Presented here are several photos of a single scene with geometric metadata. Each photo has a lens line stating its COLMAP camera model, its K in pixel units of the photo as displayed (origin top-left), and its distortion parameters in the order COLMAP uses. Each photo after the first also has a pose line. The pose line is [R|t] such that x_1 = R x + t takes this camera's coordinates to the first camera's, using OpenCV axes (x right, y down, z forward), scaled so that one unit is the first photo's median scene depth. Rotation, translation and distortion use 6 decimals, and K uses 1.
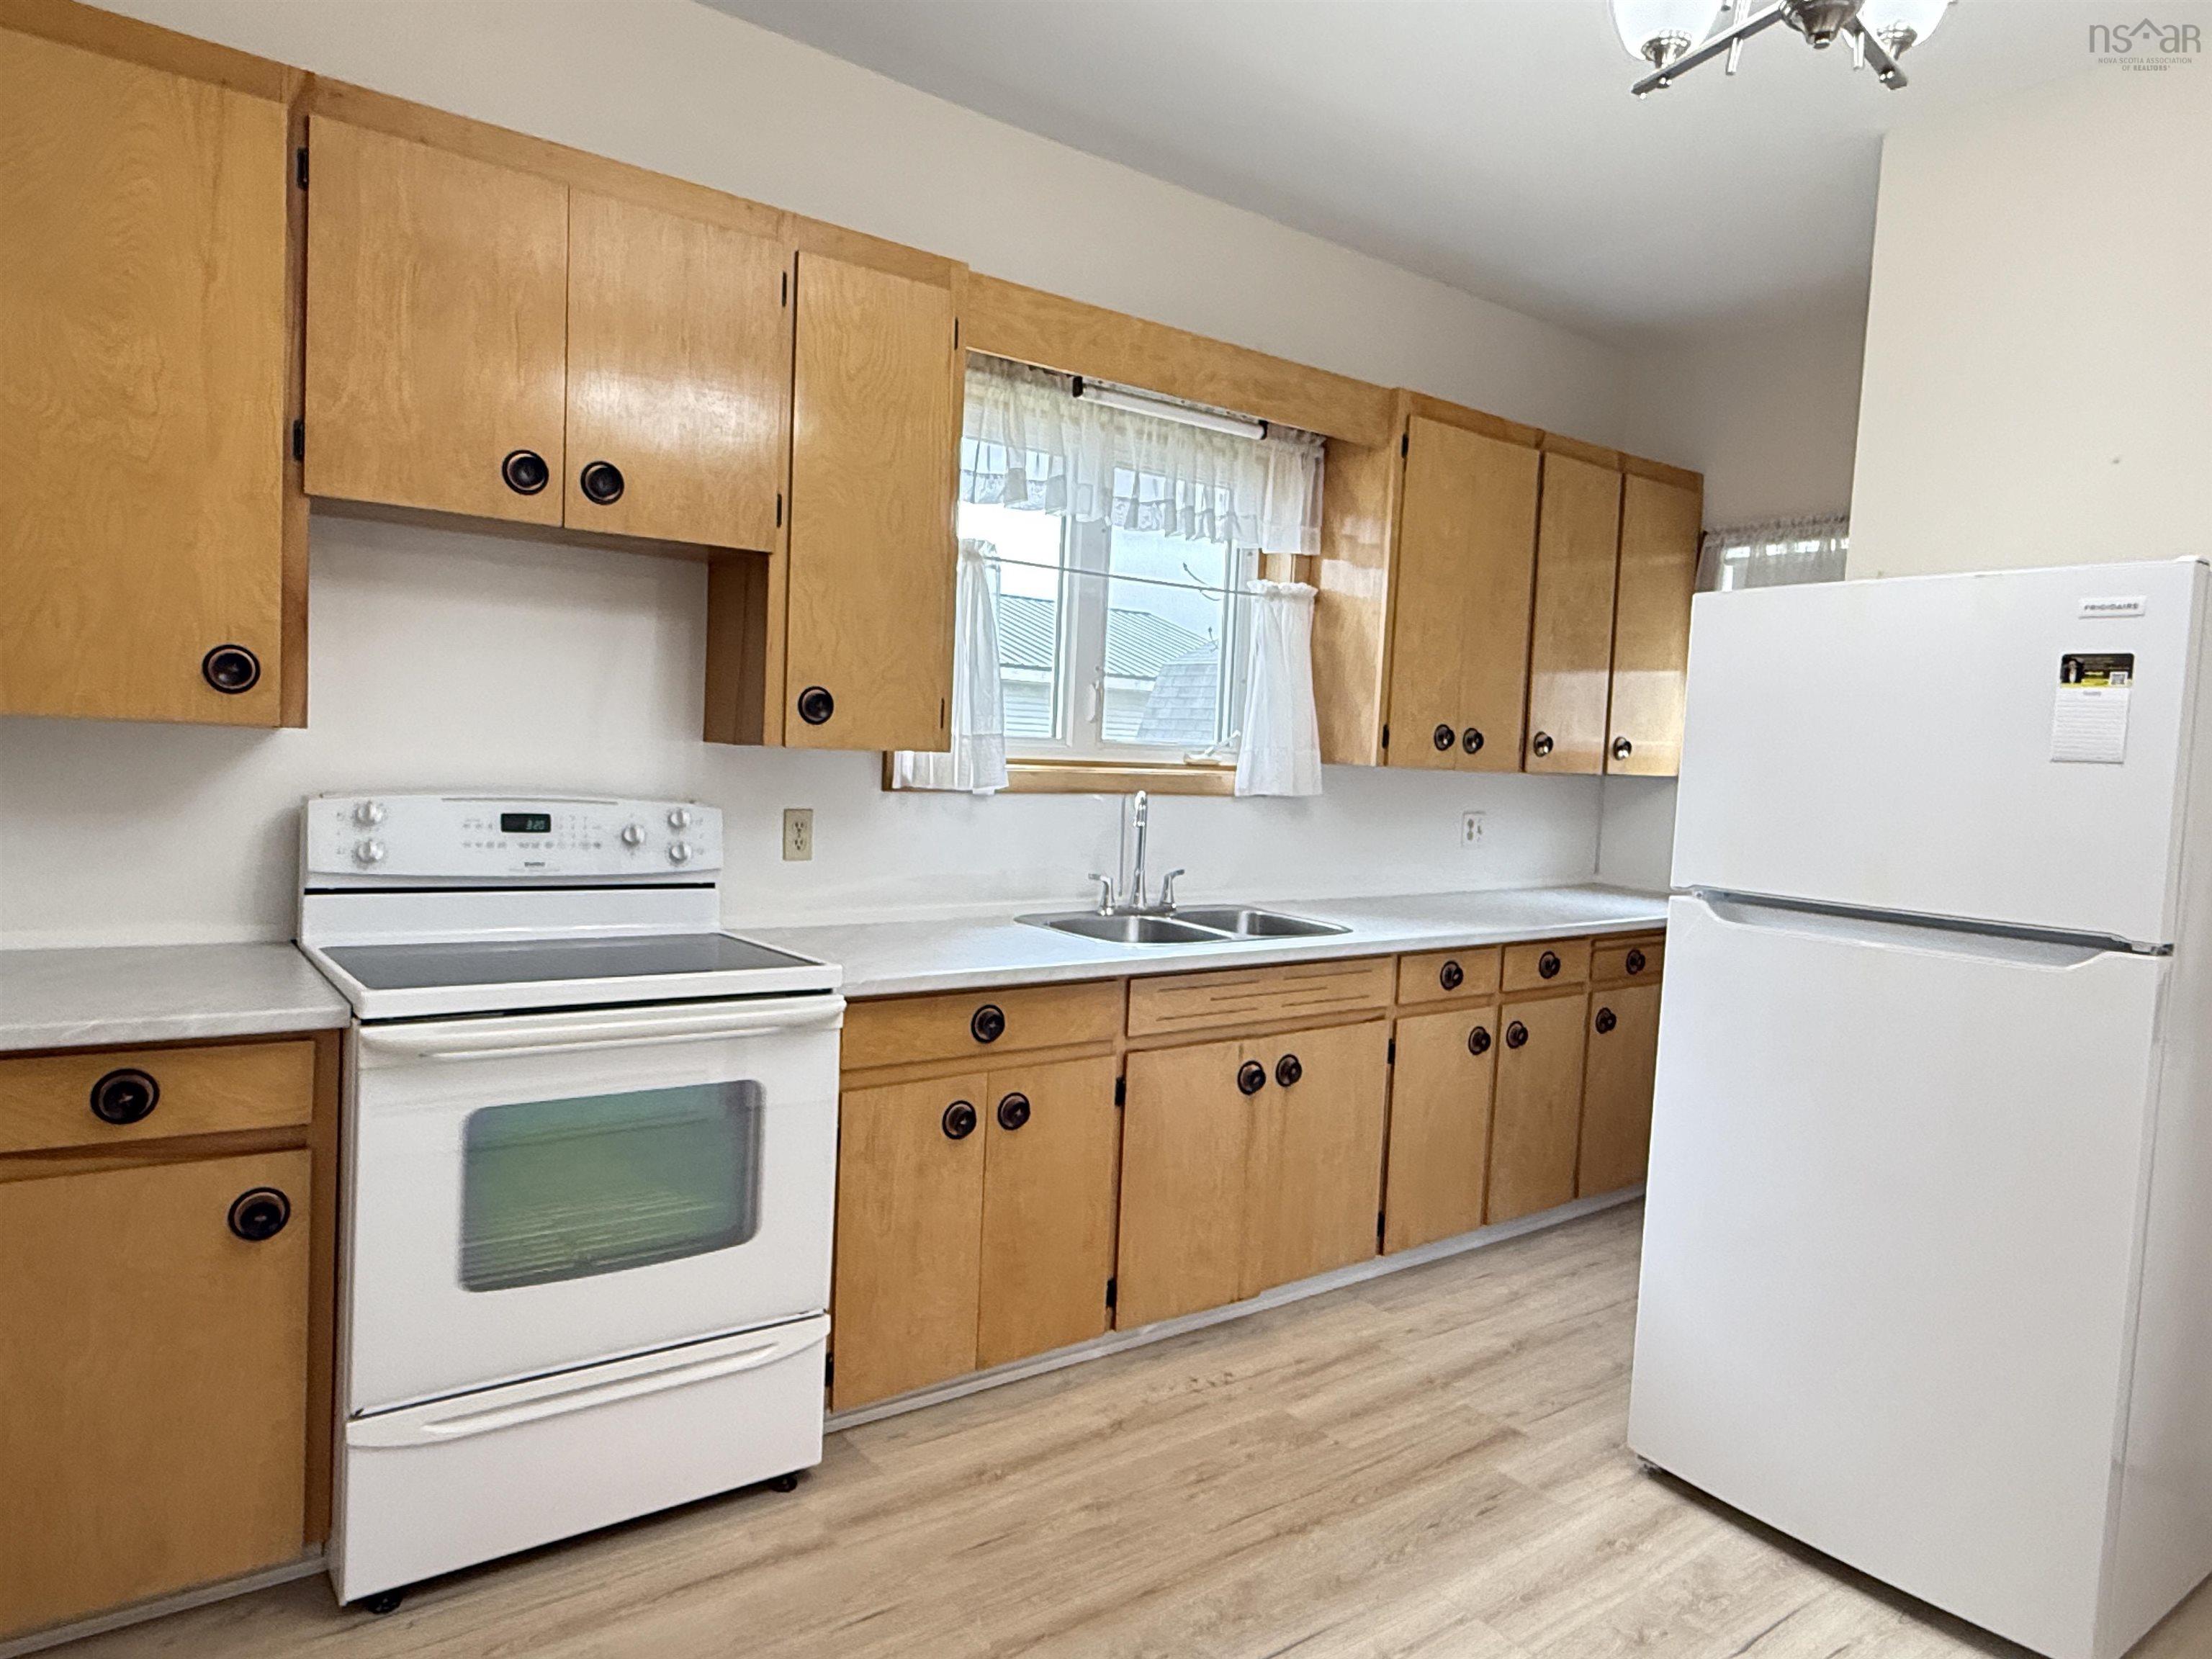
lens RADIAL K [[1354.6, 0, 1103.1], [0, 1354.6, 825.2], [0, 0, 1]] dist [-0.000847, 0.002138]
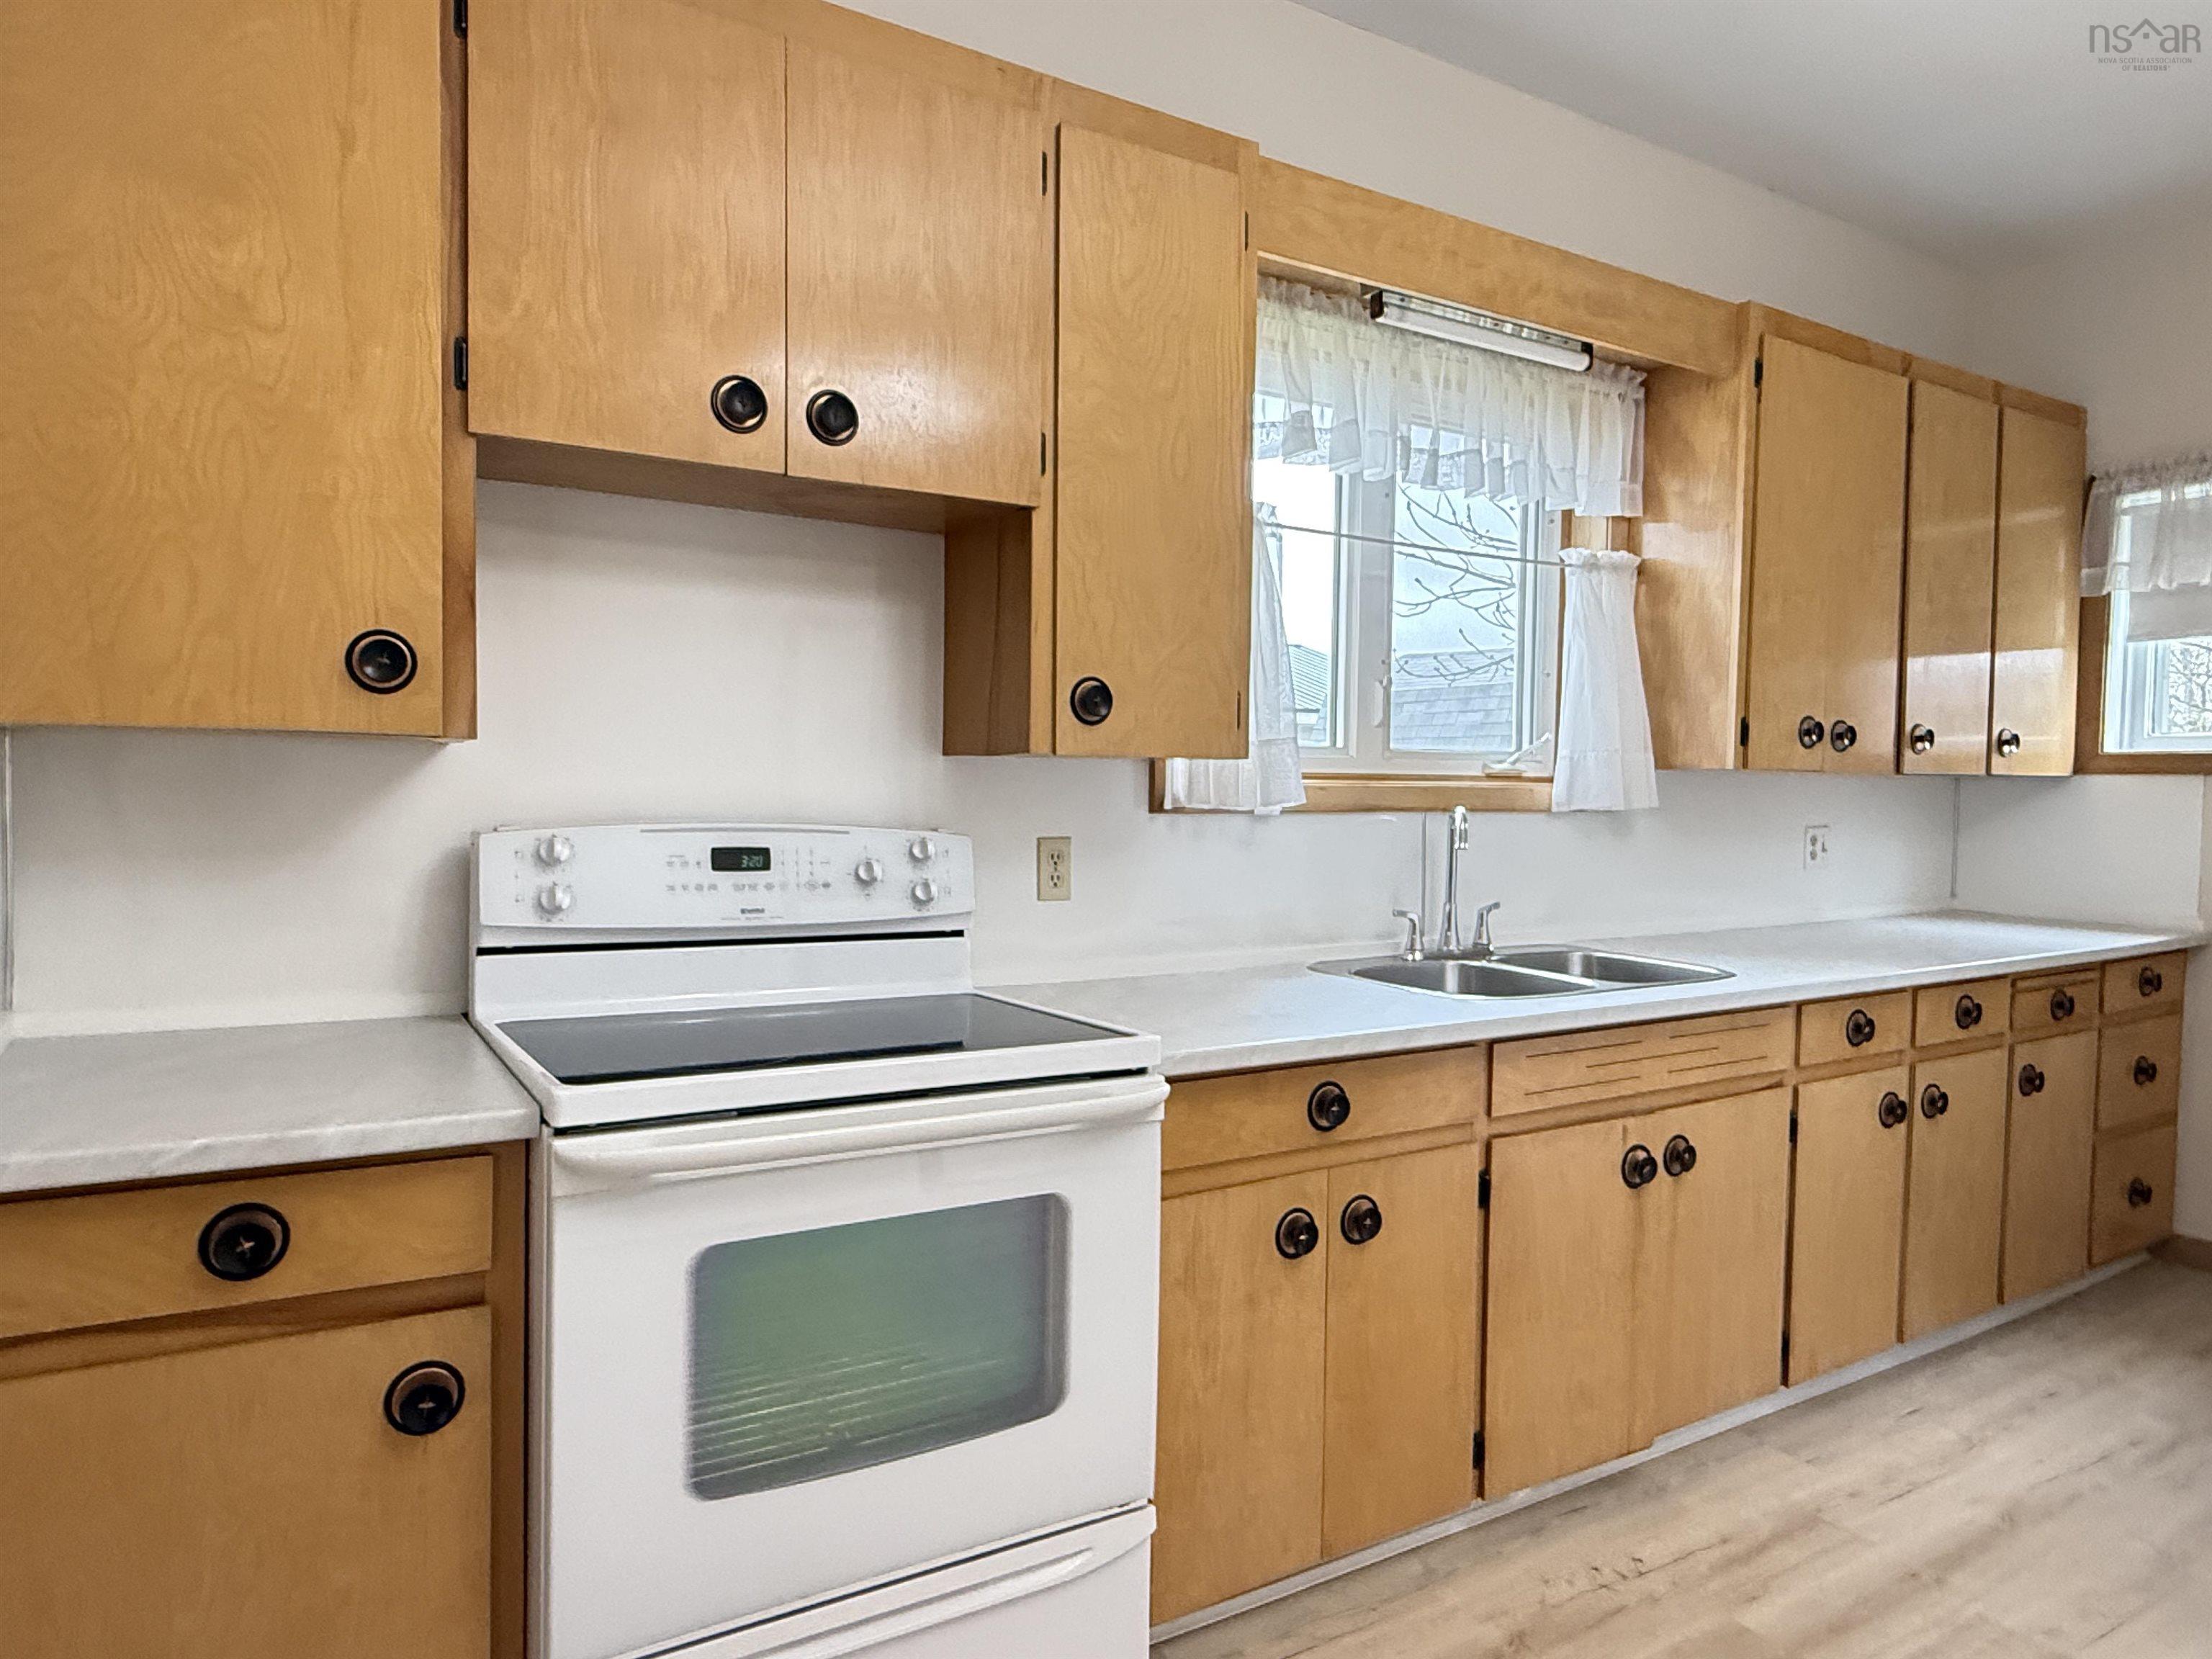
lens RADIAL K [[1358.1, 0, 1107.1], [0, 1358.1, 837.9], [0, 0, 1]] dist [-0.004765, 0.005718]
pose [[0.994946, -0.028655, -0.096239, -0.118810], [0.026380, 0.999344, -0.024830, 0.009830], [0.096888, 0.022165, 0.995048, 0.201316]]
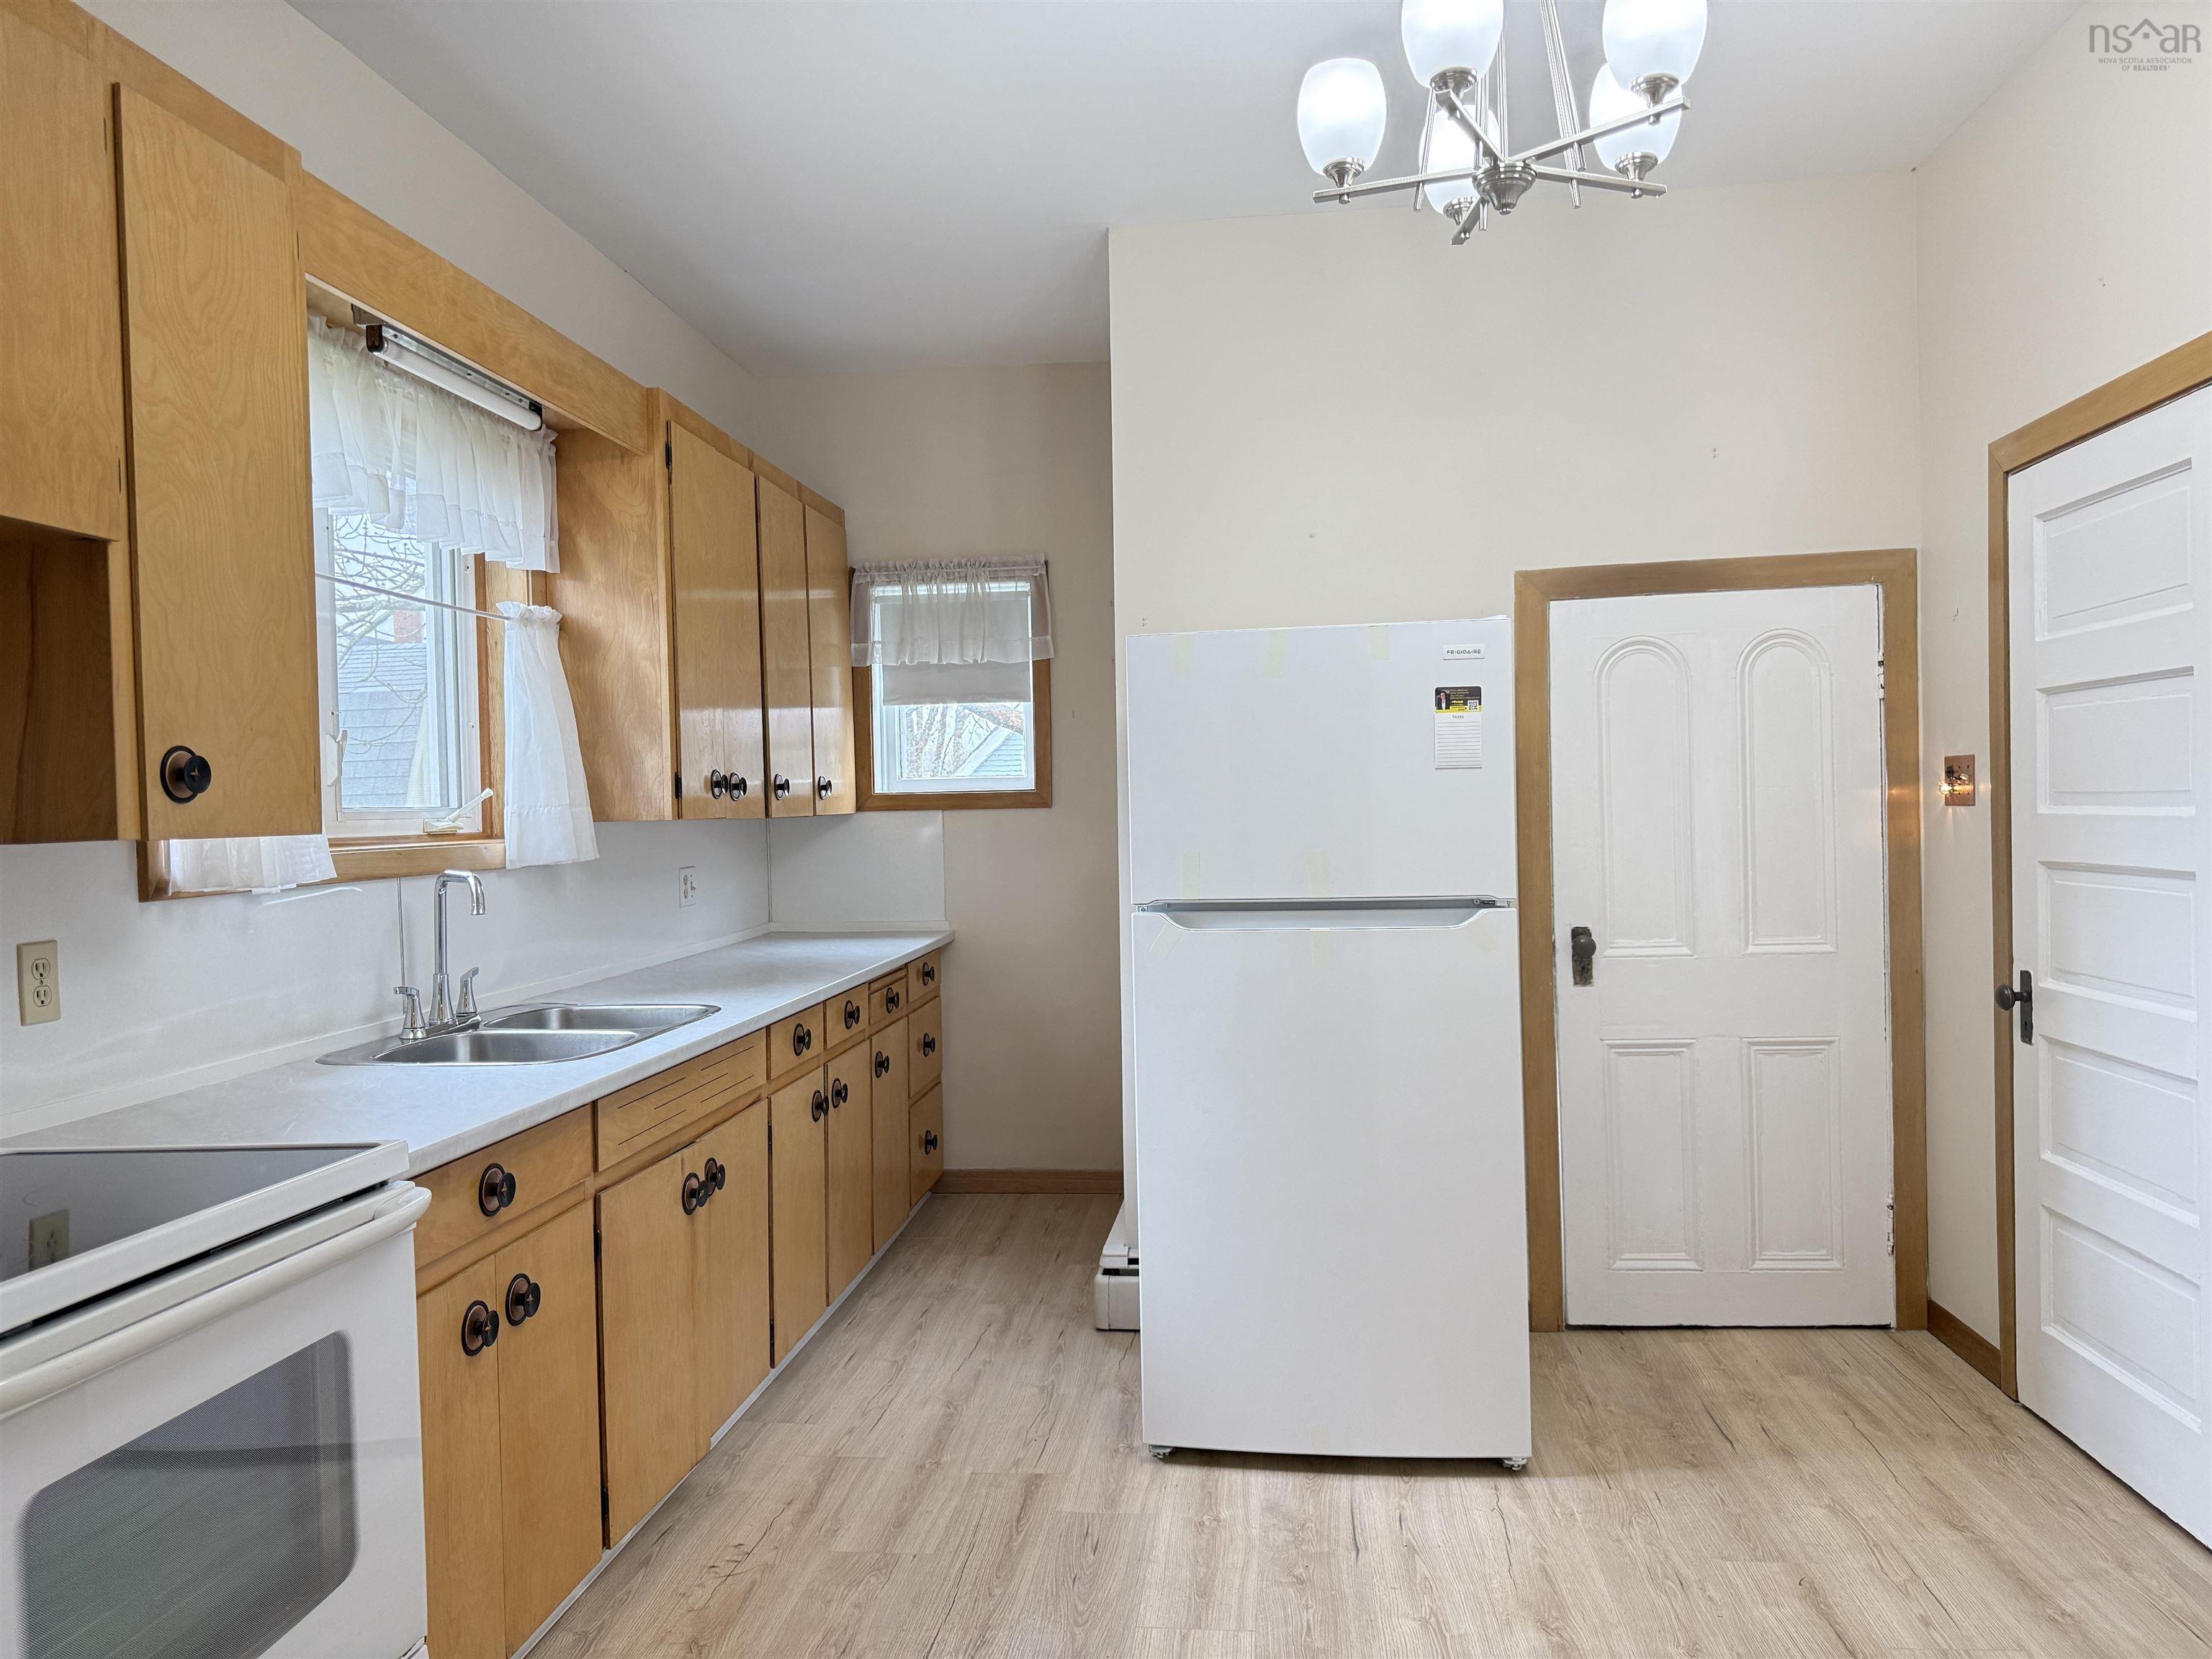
lens RADIAL K [[1538.9, 0, 1095.4], [0, 1538.9, 837.1], [0, 0, 1]] dist [0.049304, -0.071911]
pose [[0.691436, -0.074020, 0.718636, -0.411603], [0.096765, 0.995263, 0.009410, -0.019782], [-0.715928, 0.063032, 0.695323, 0.144770]]
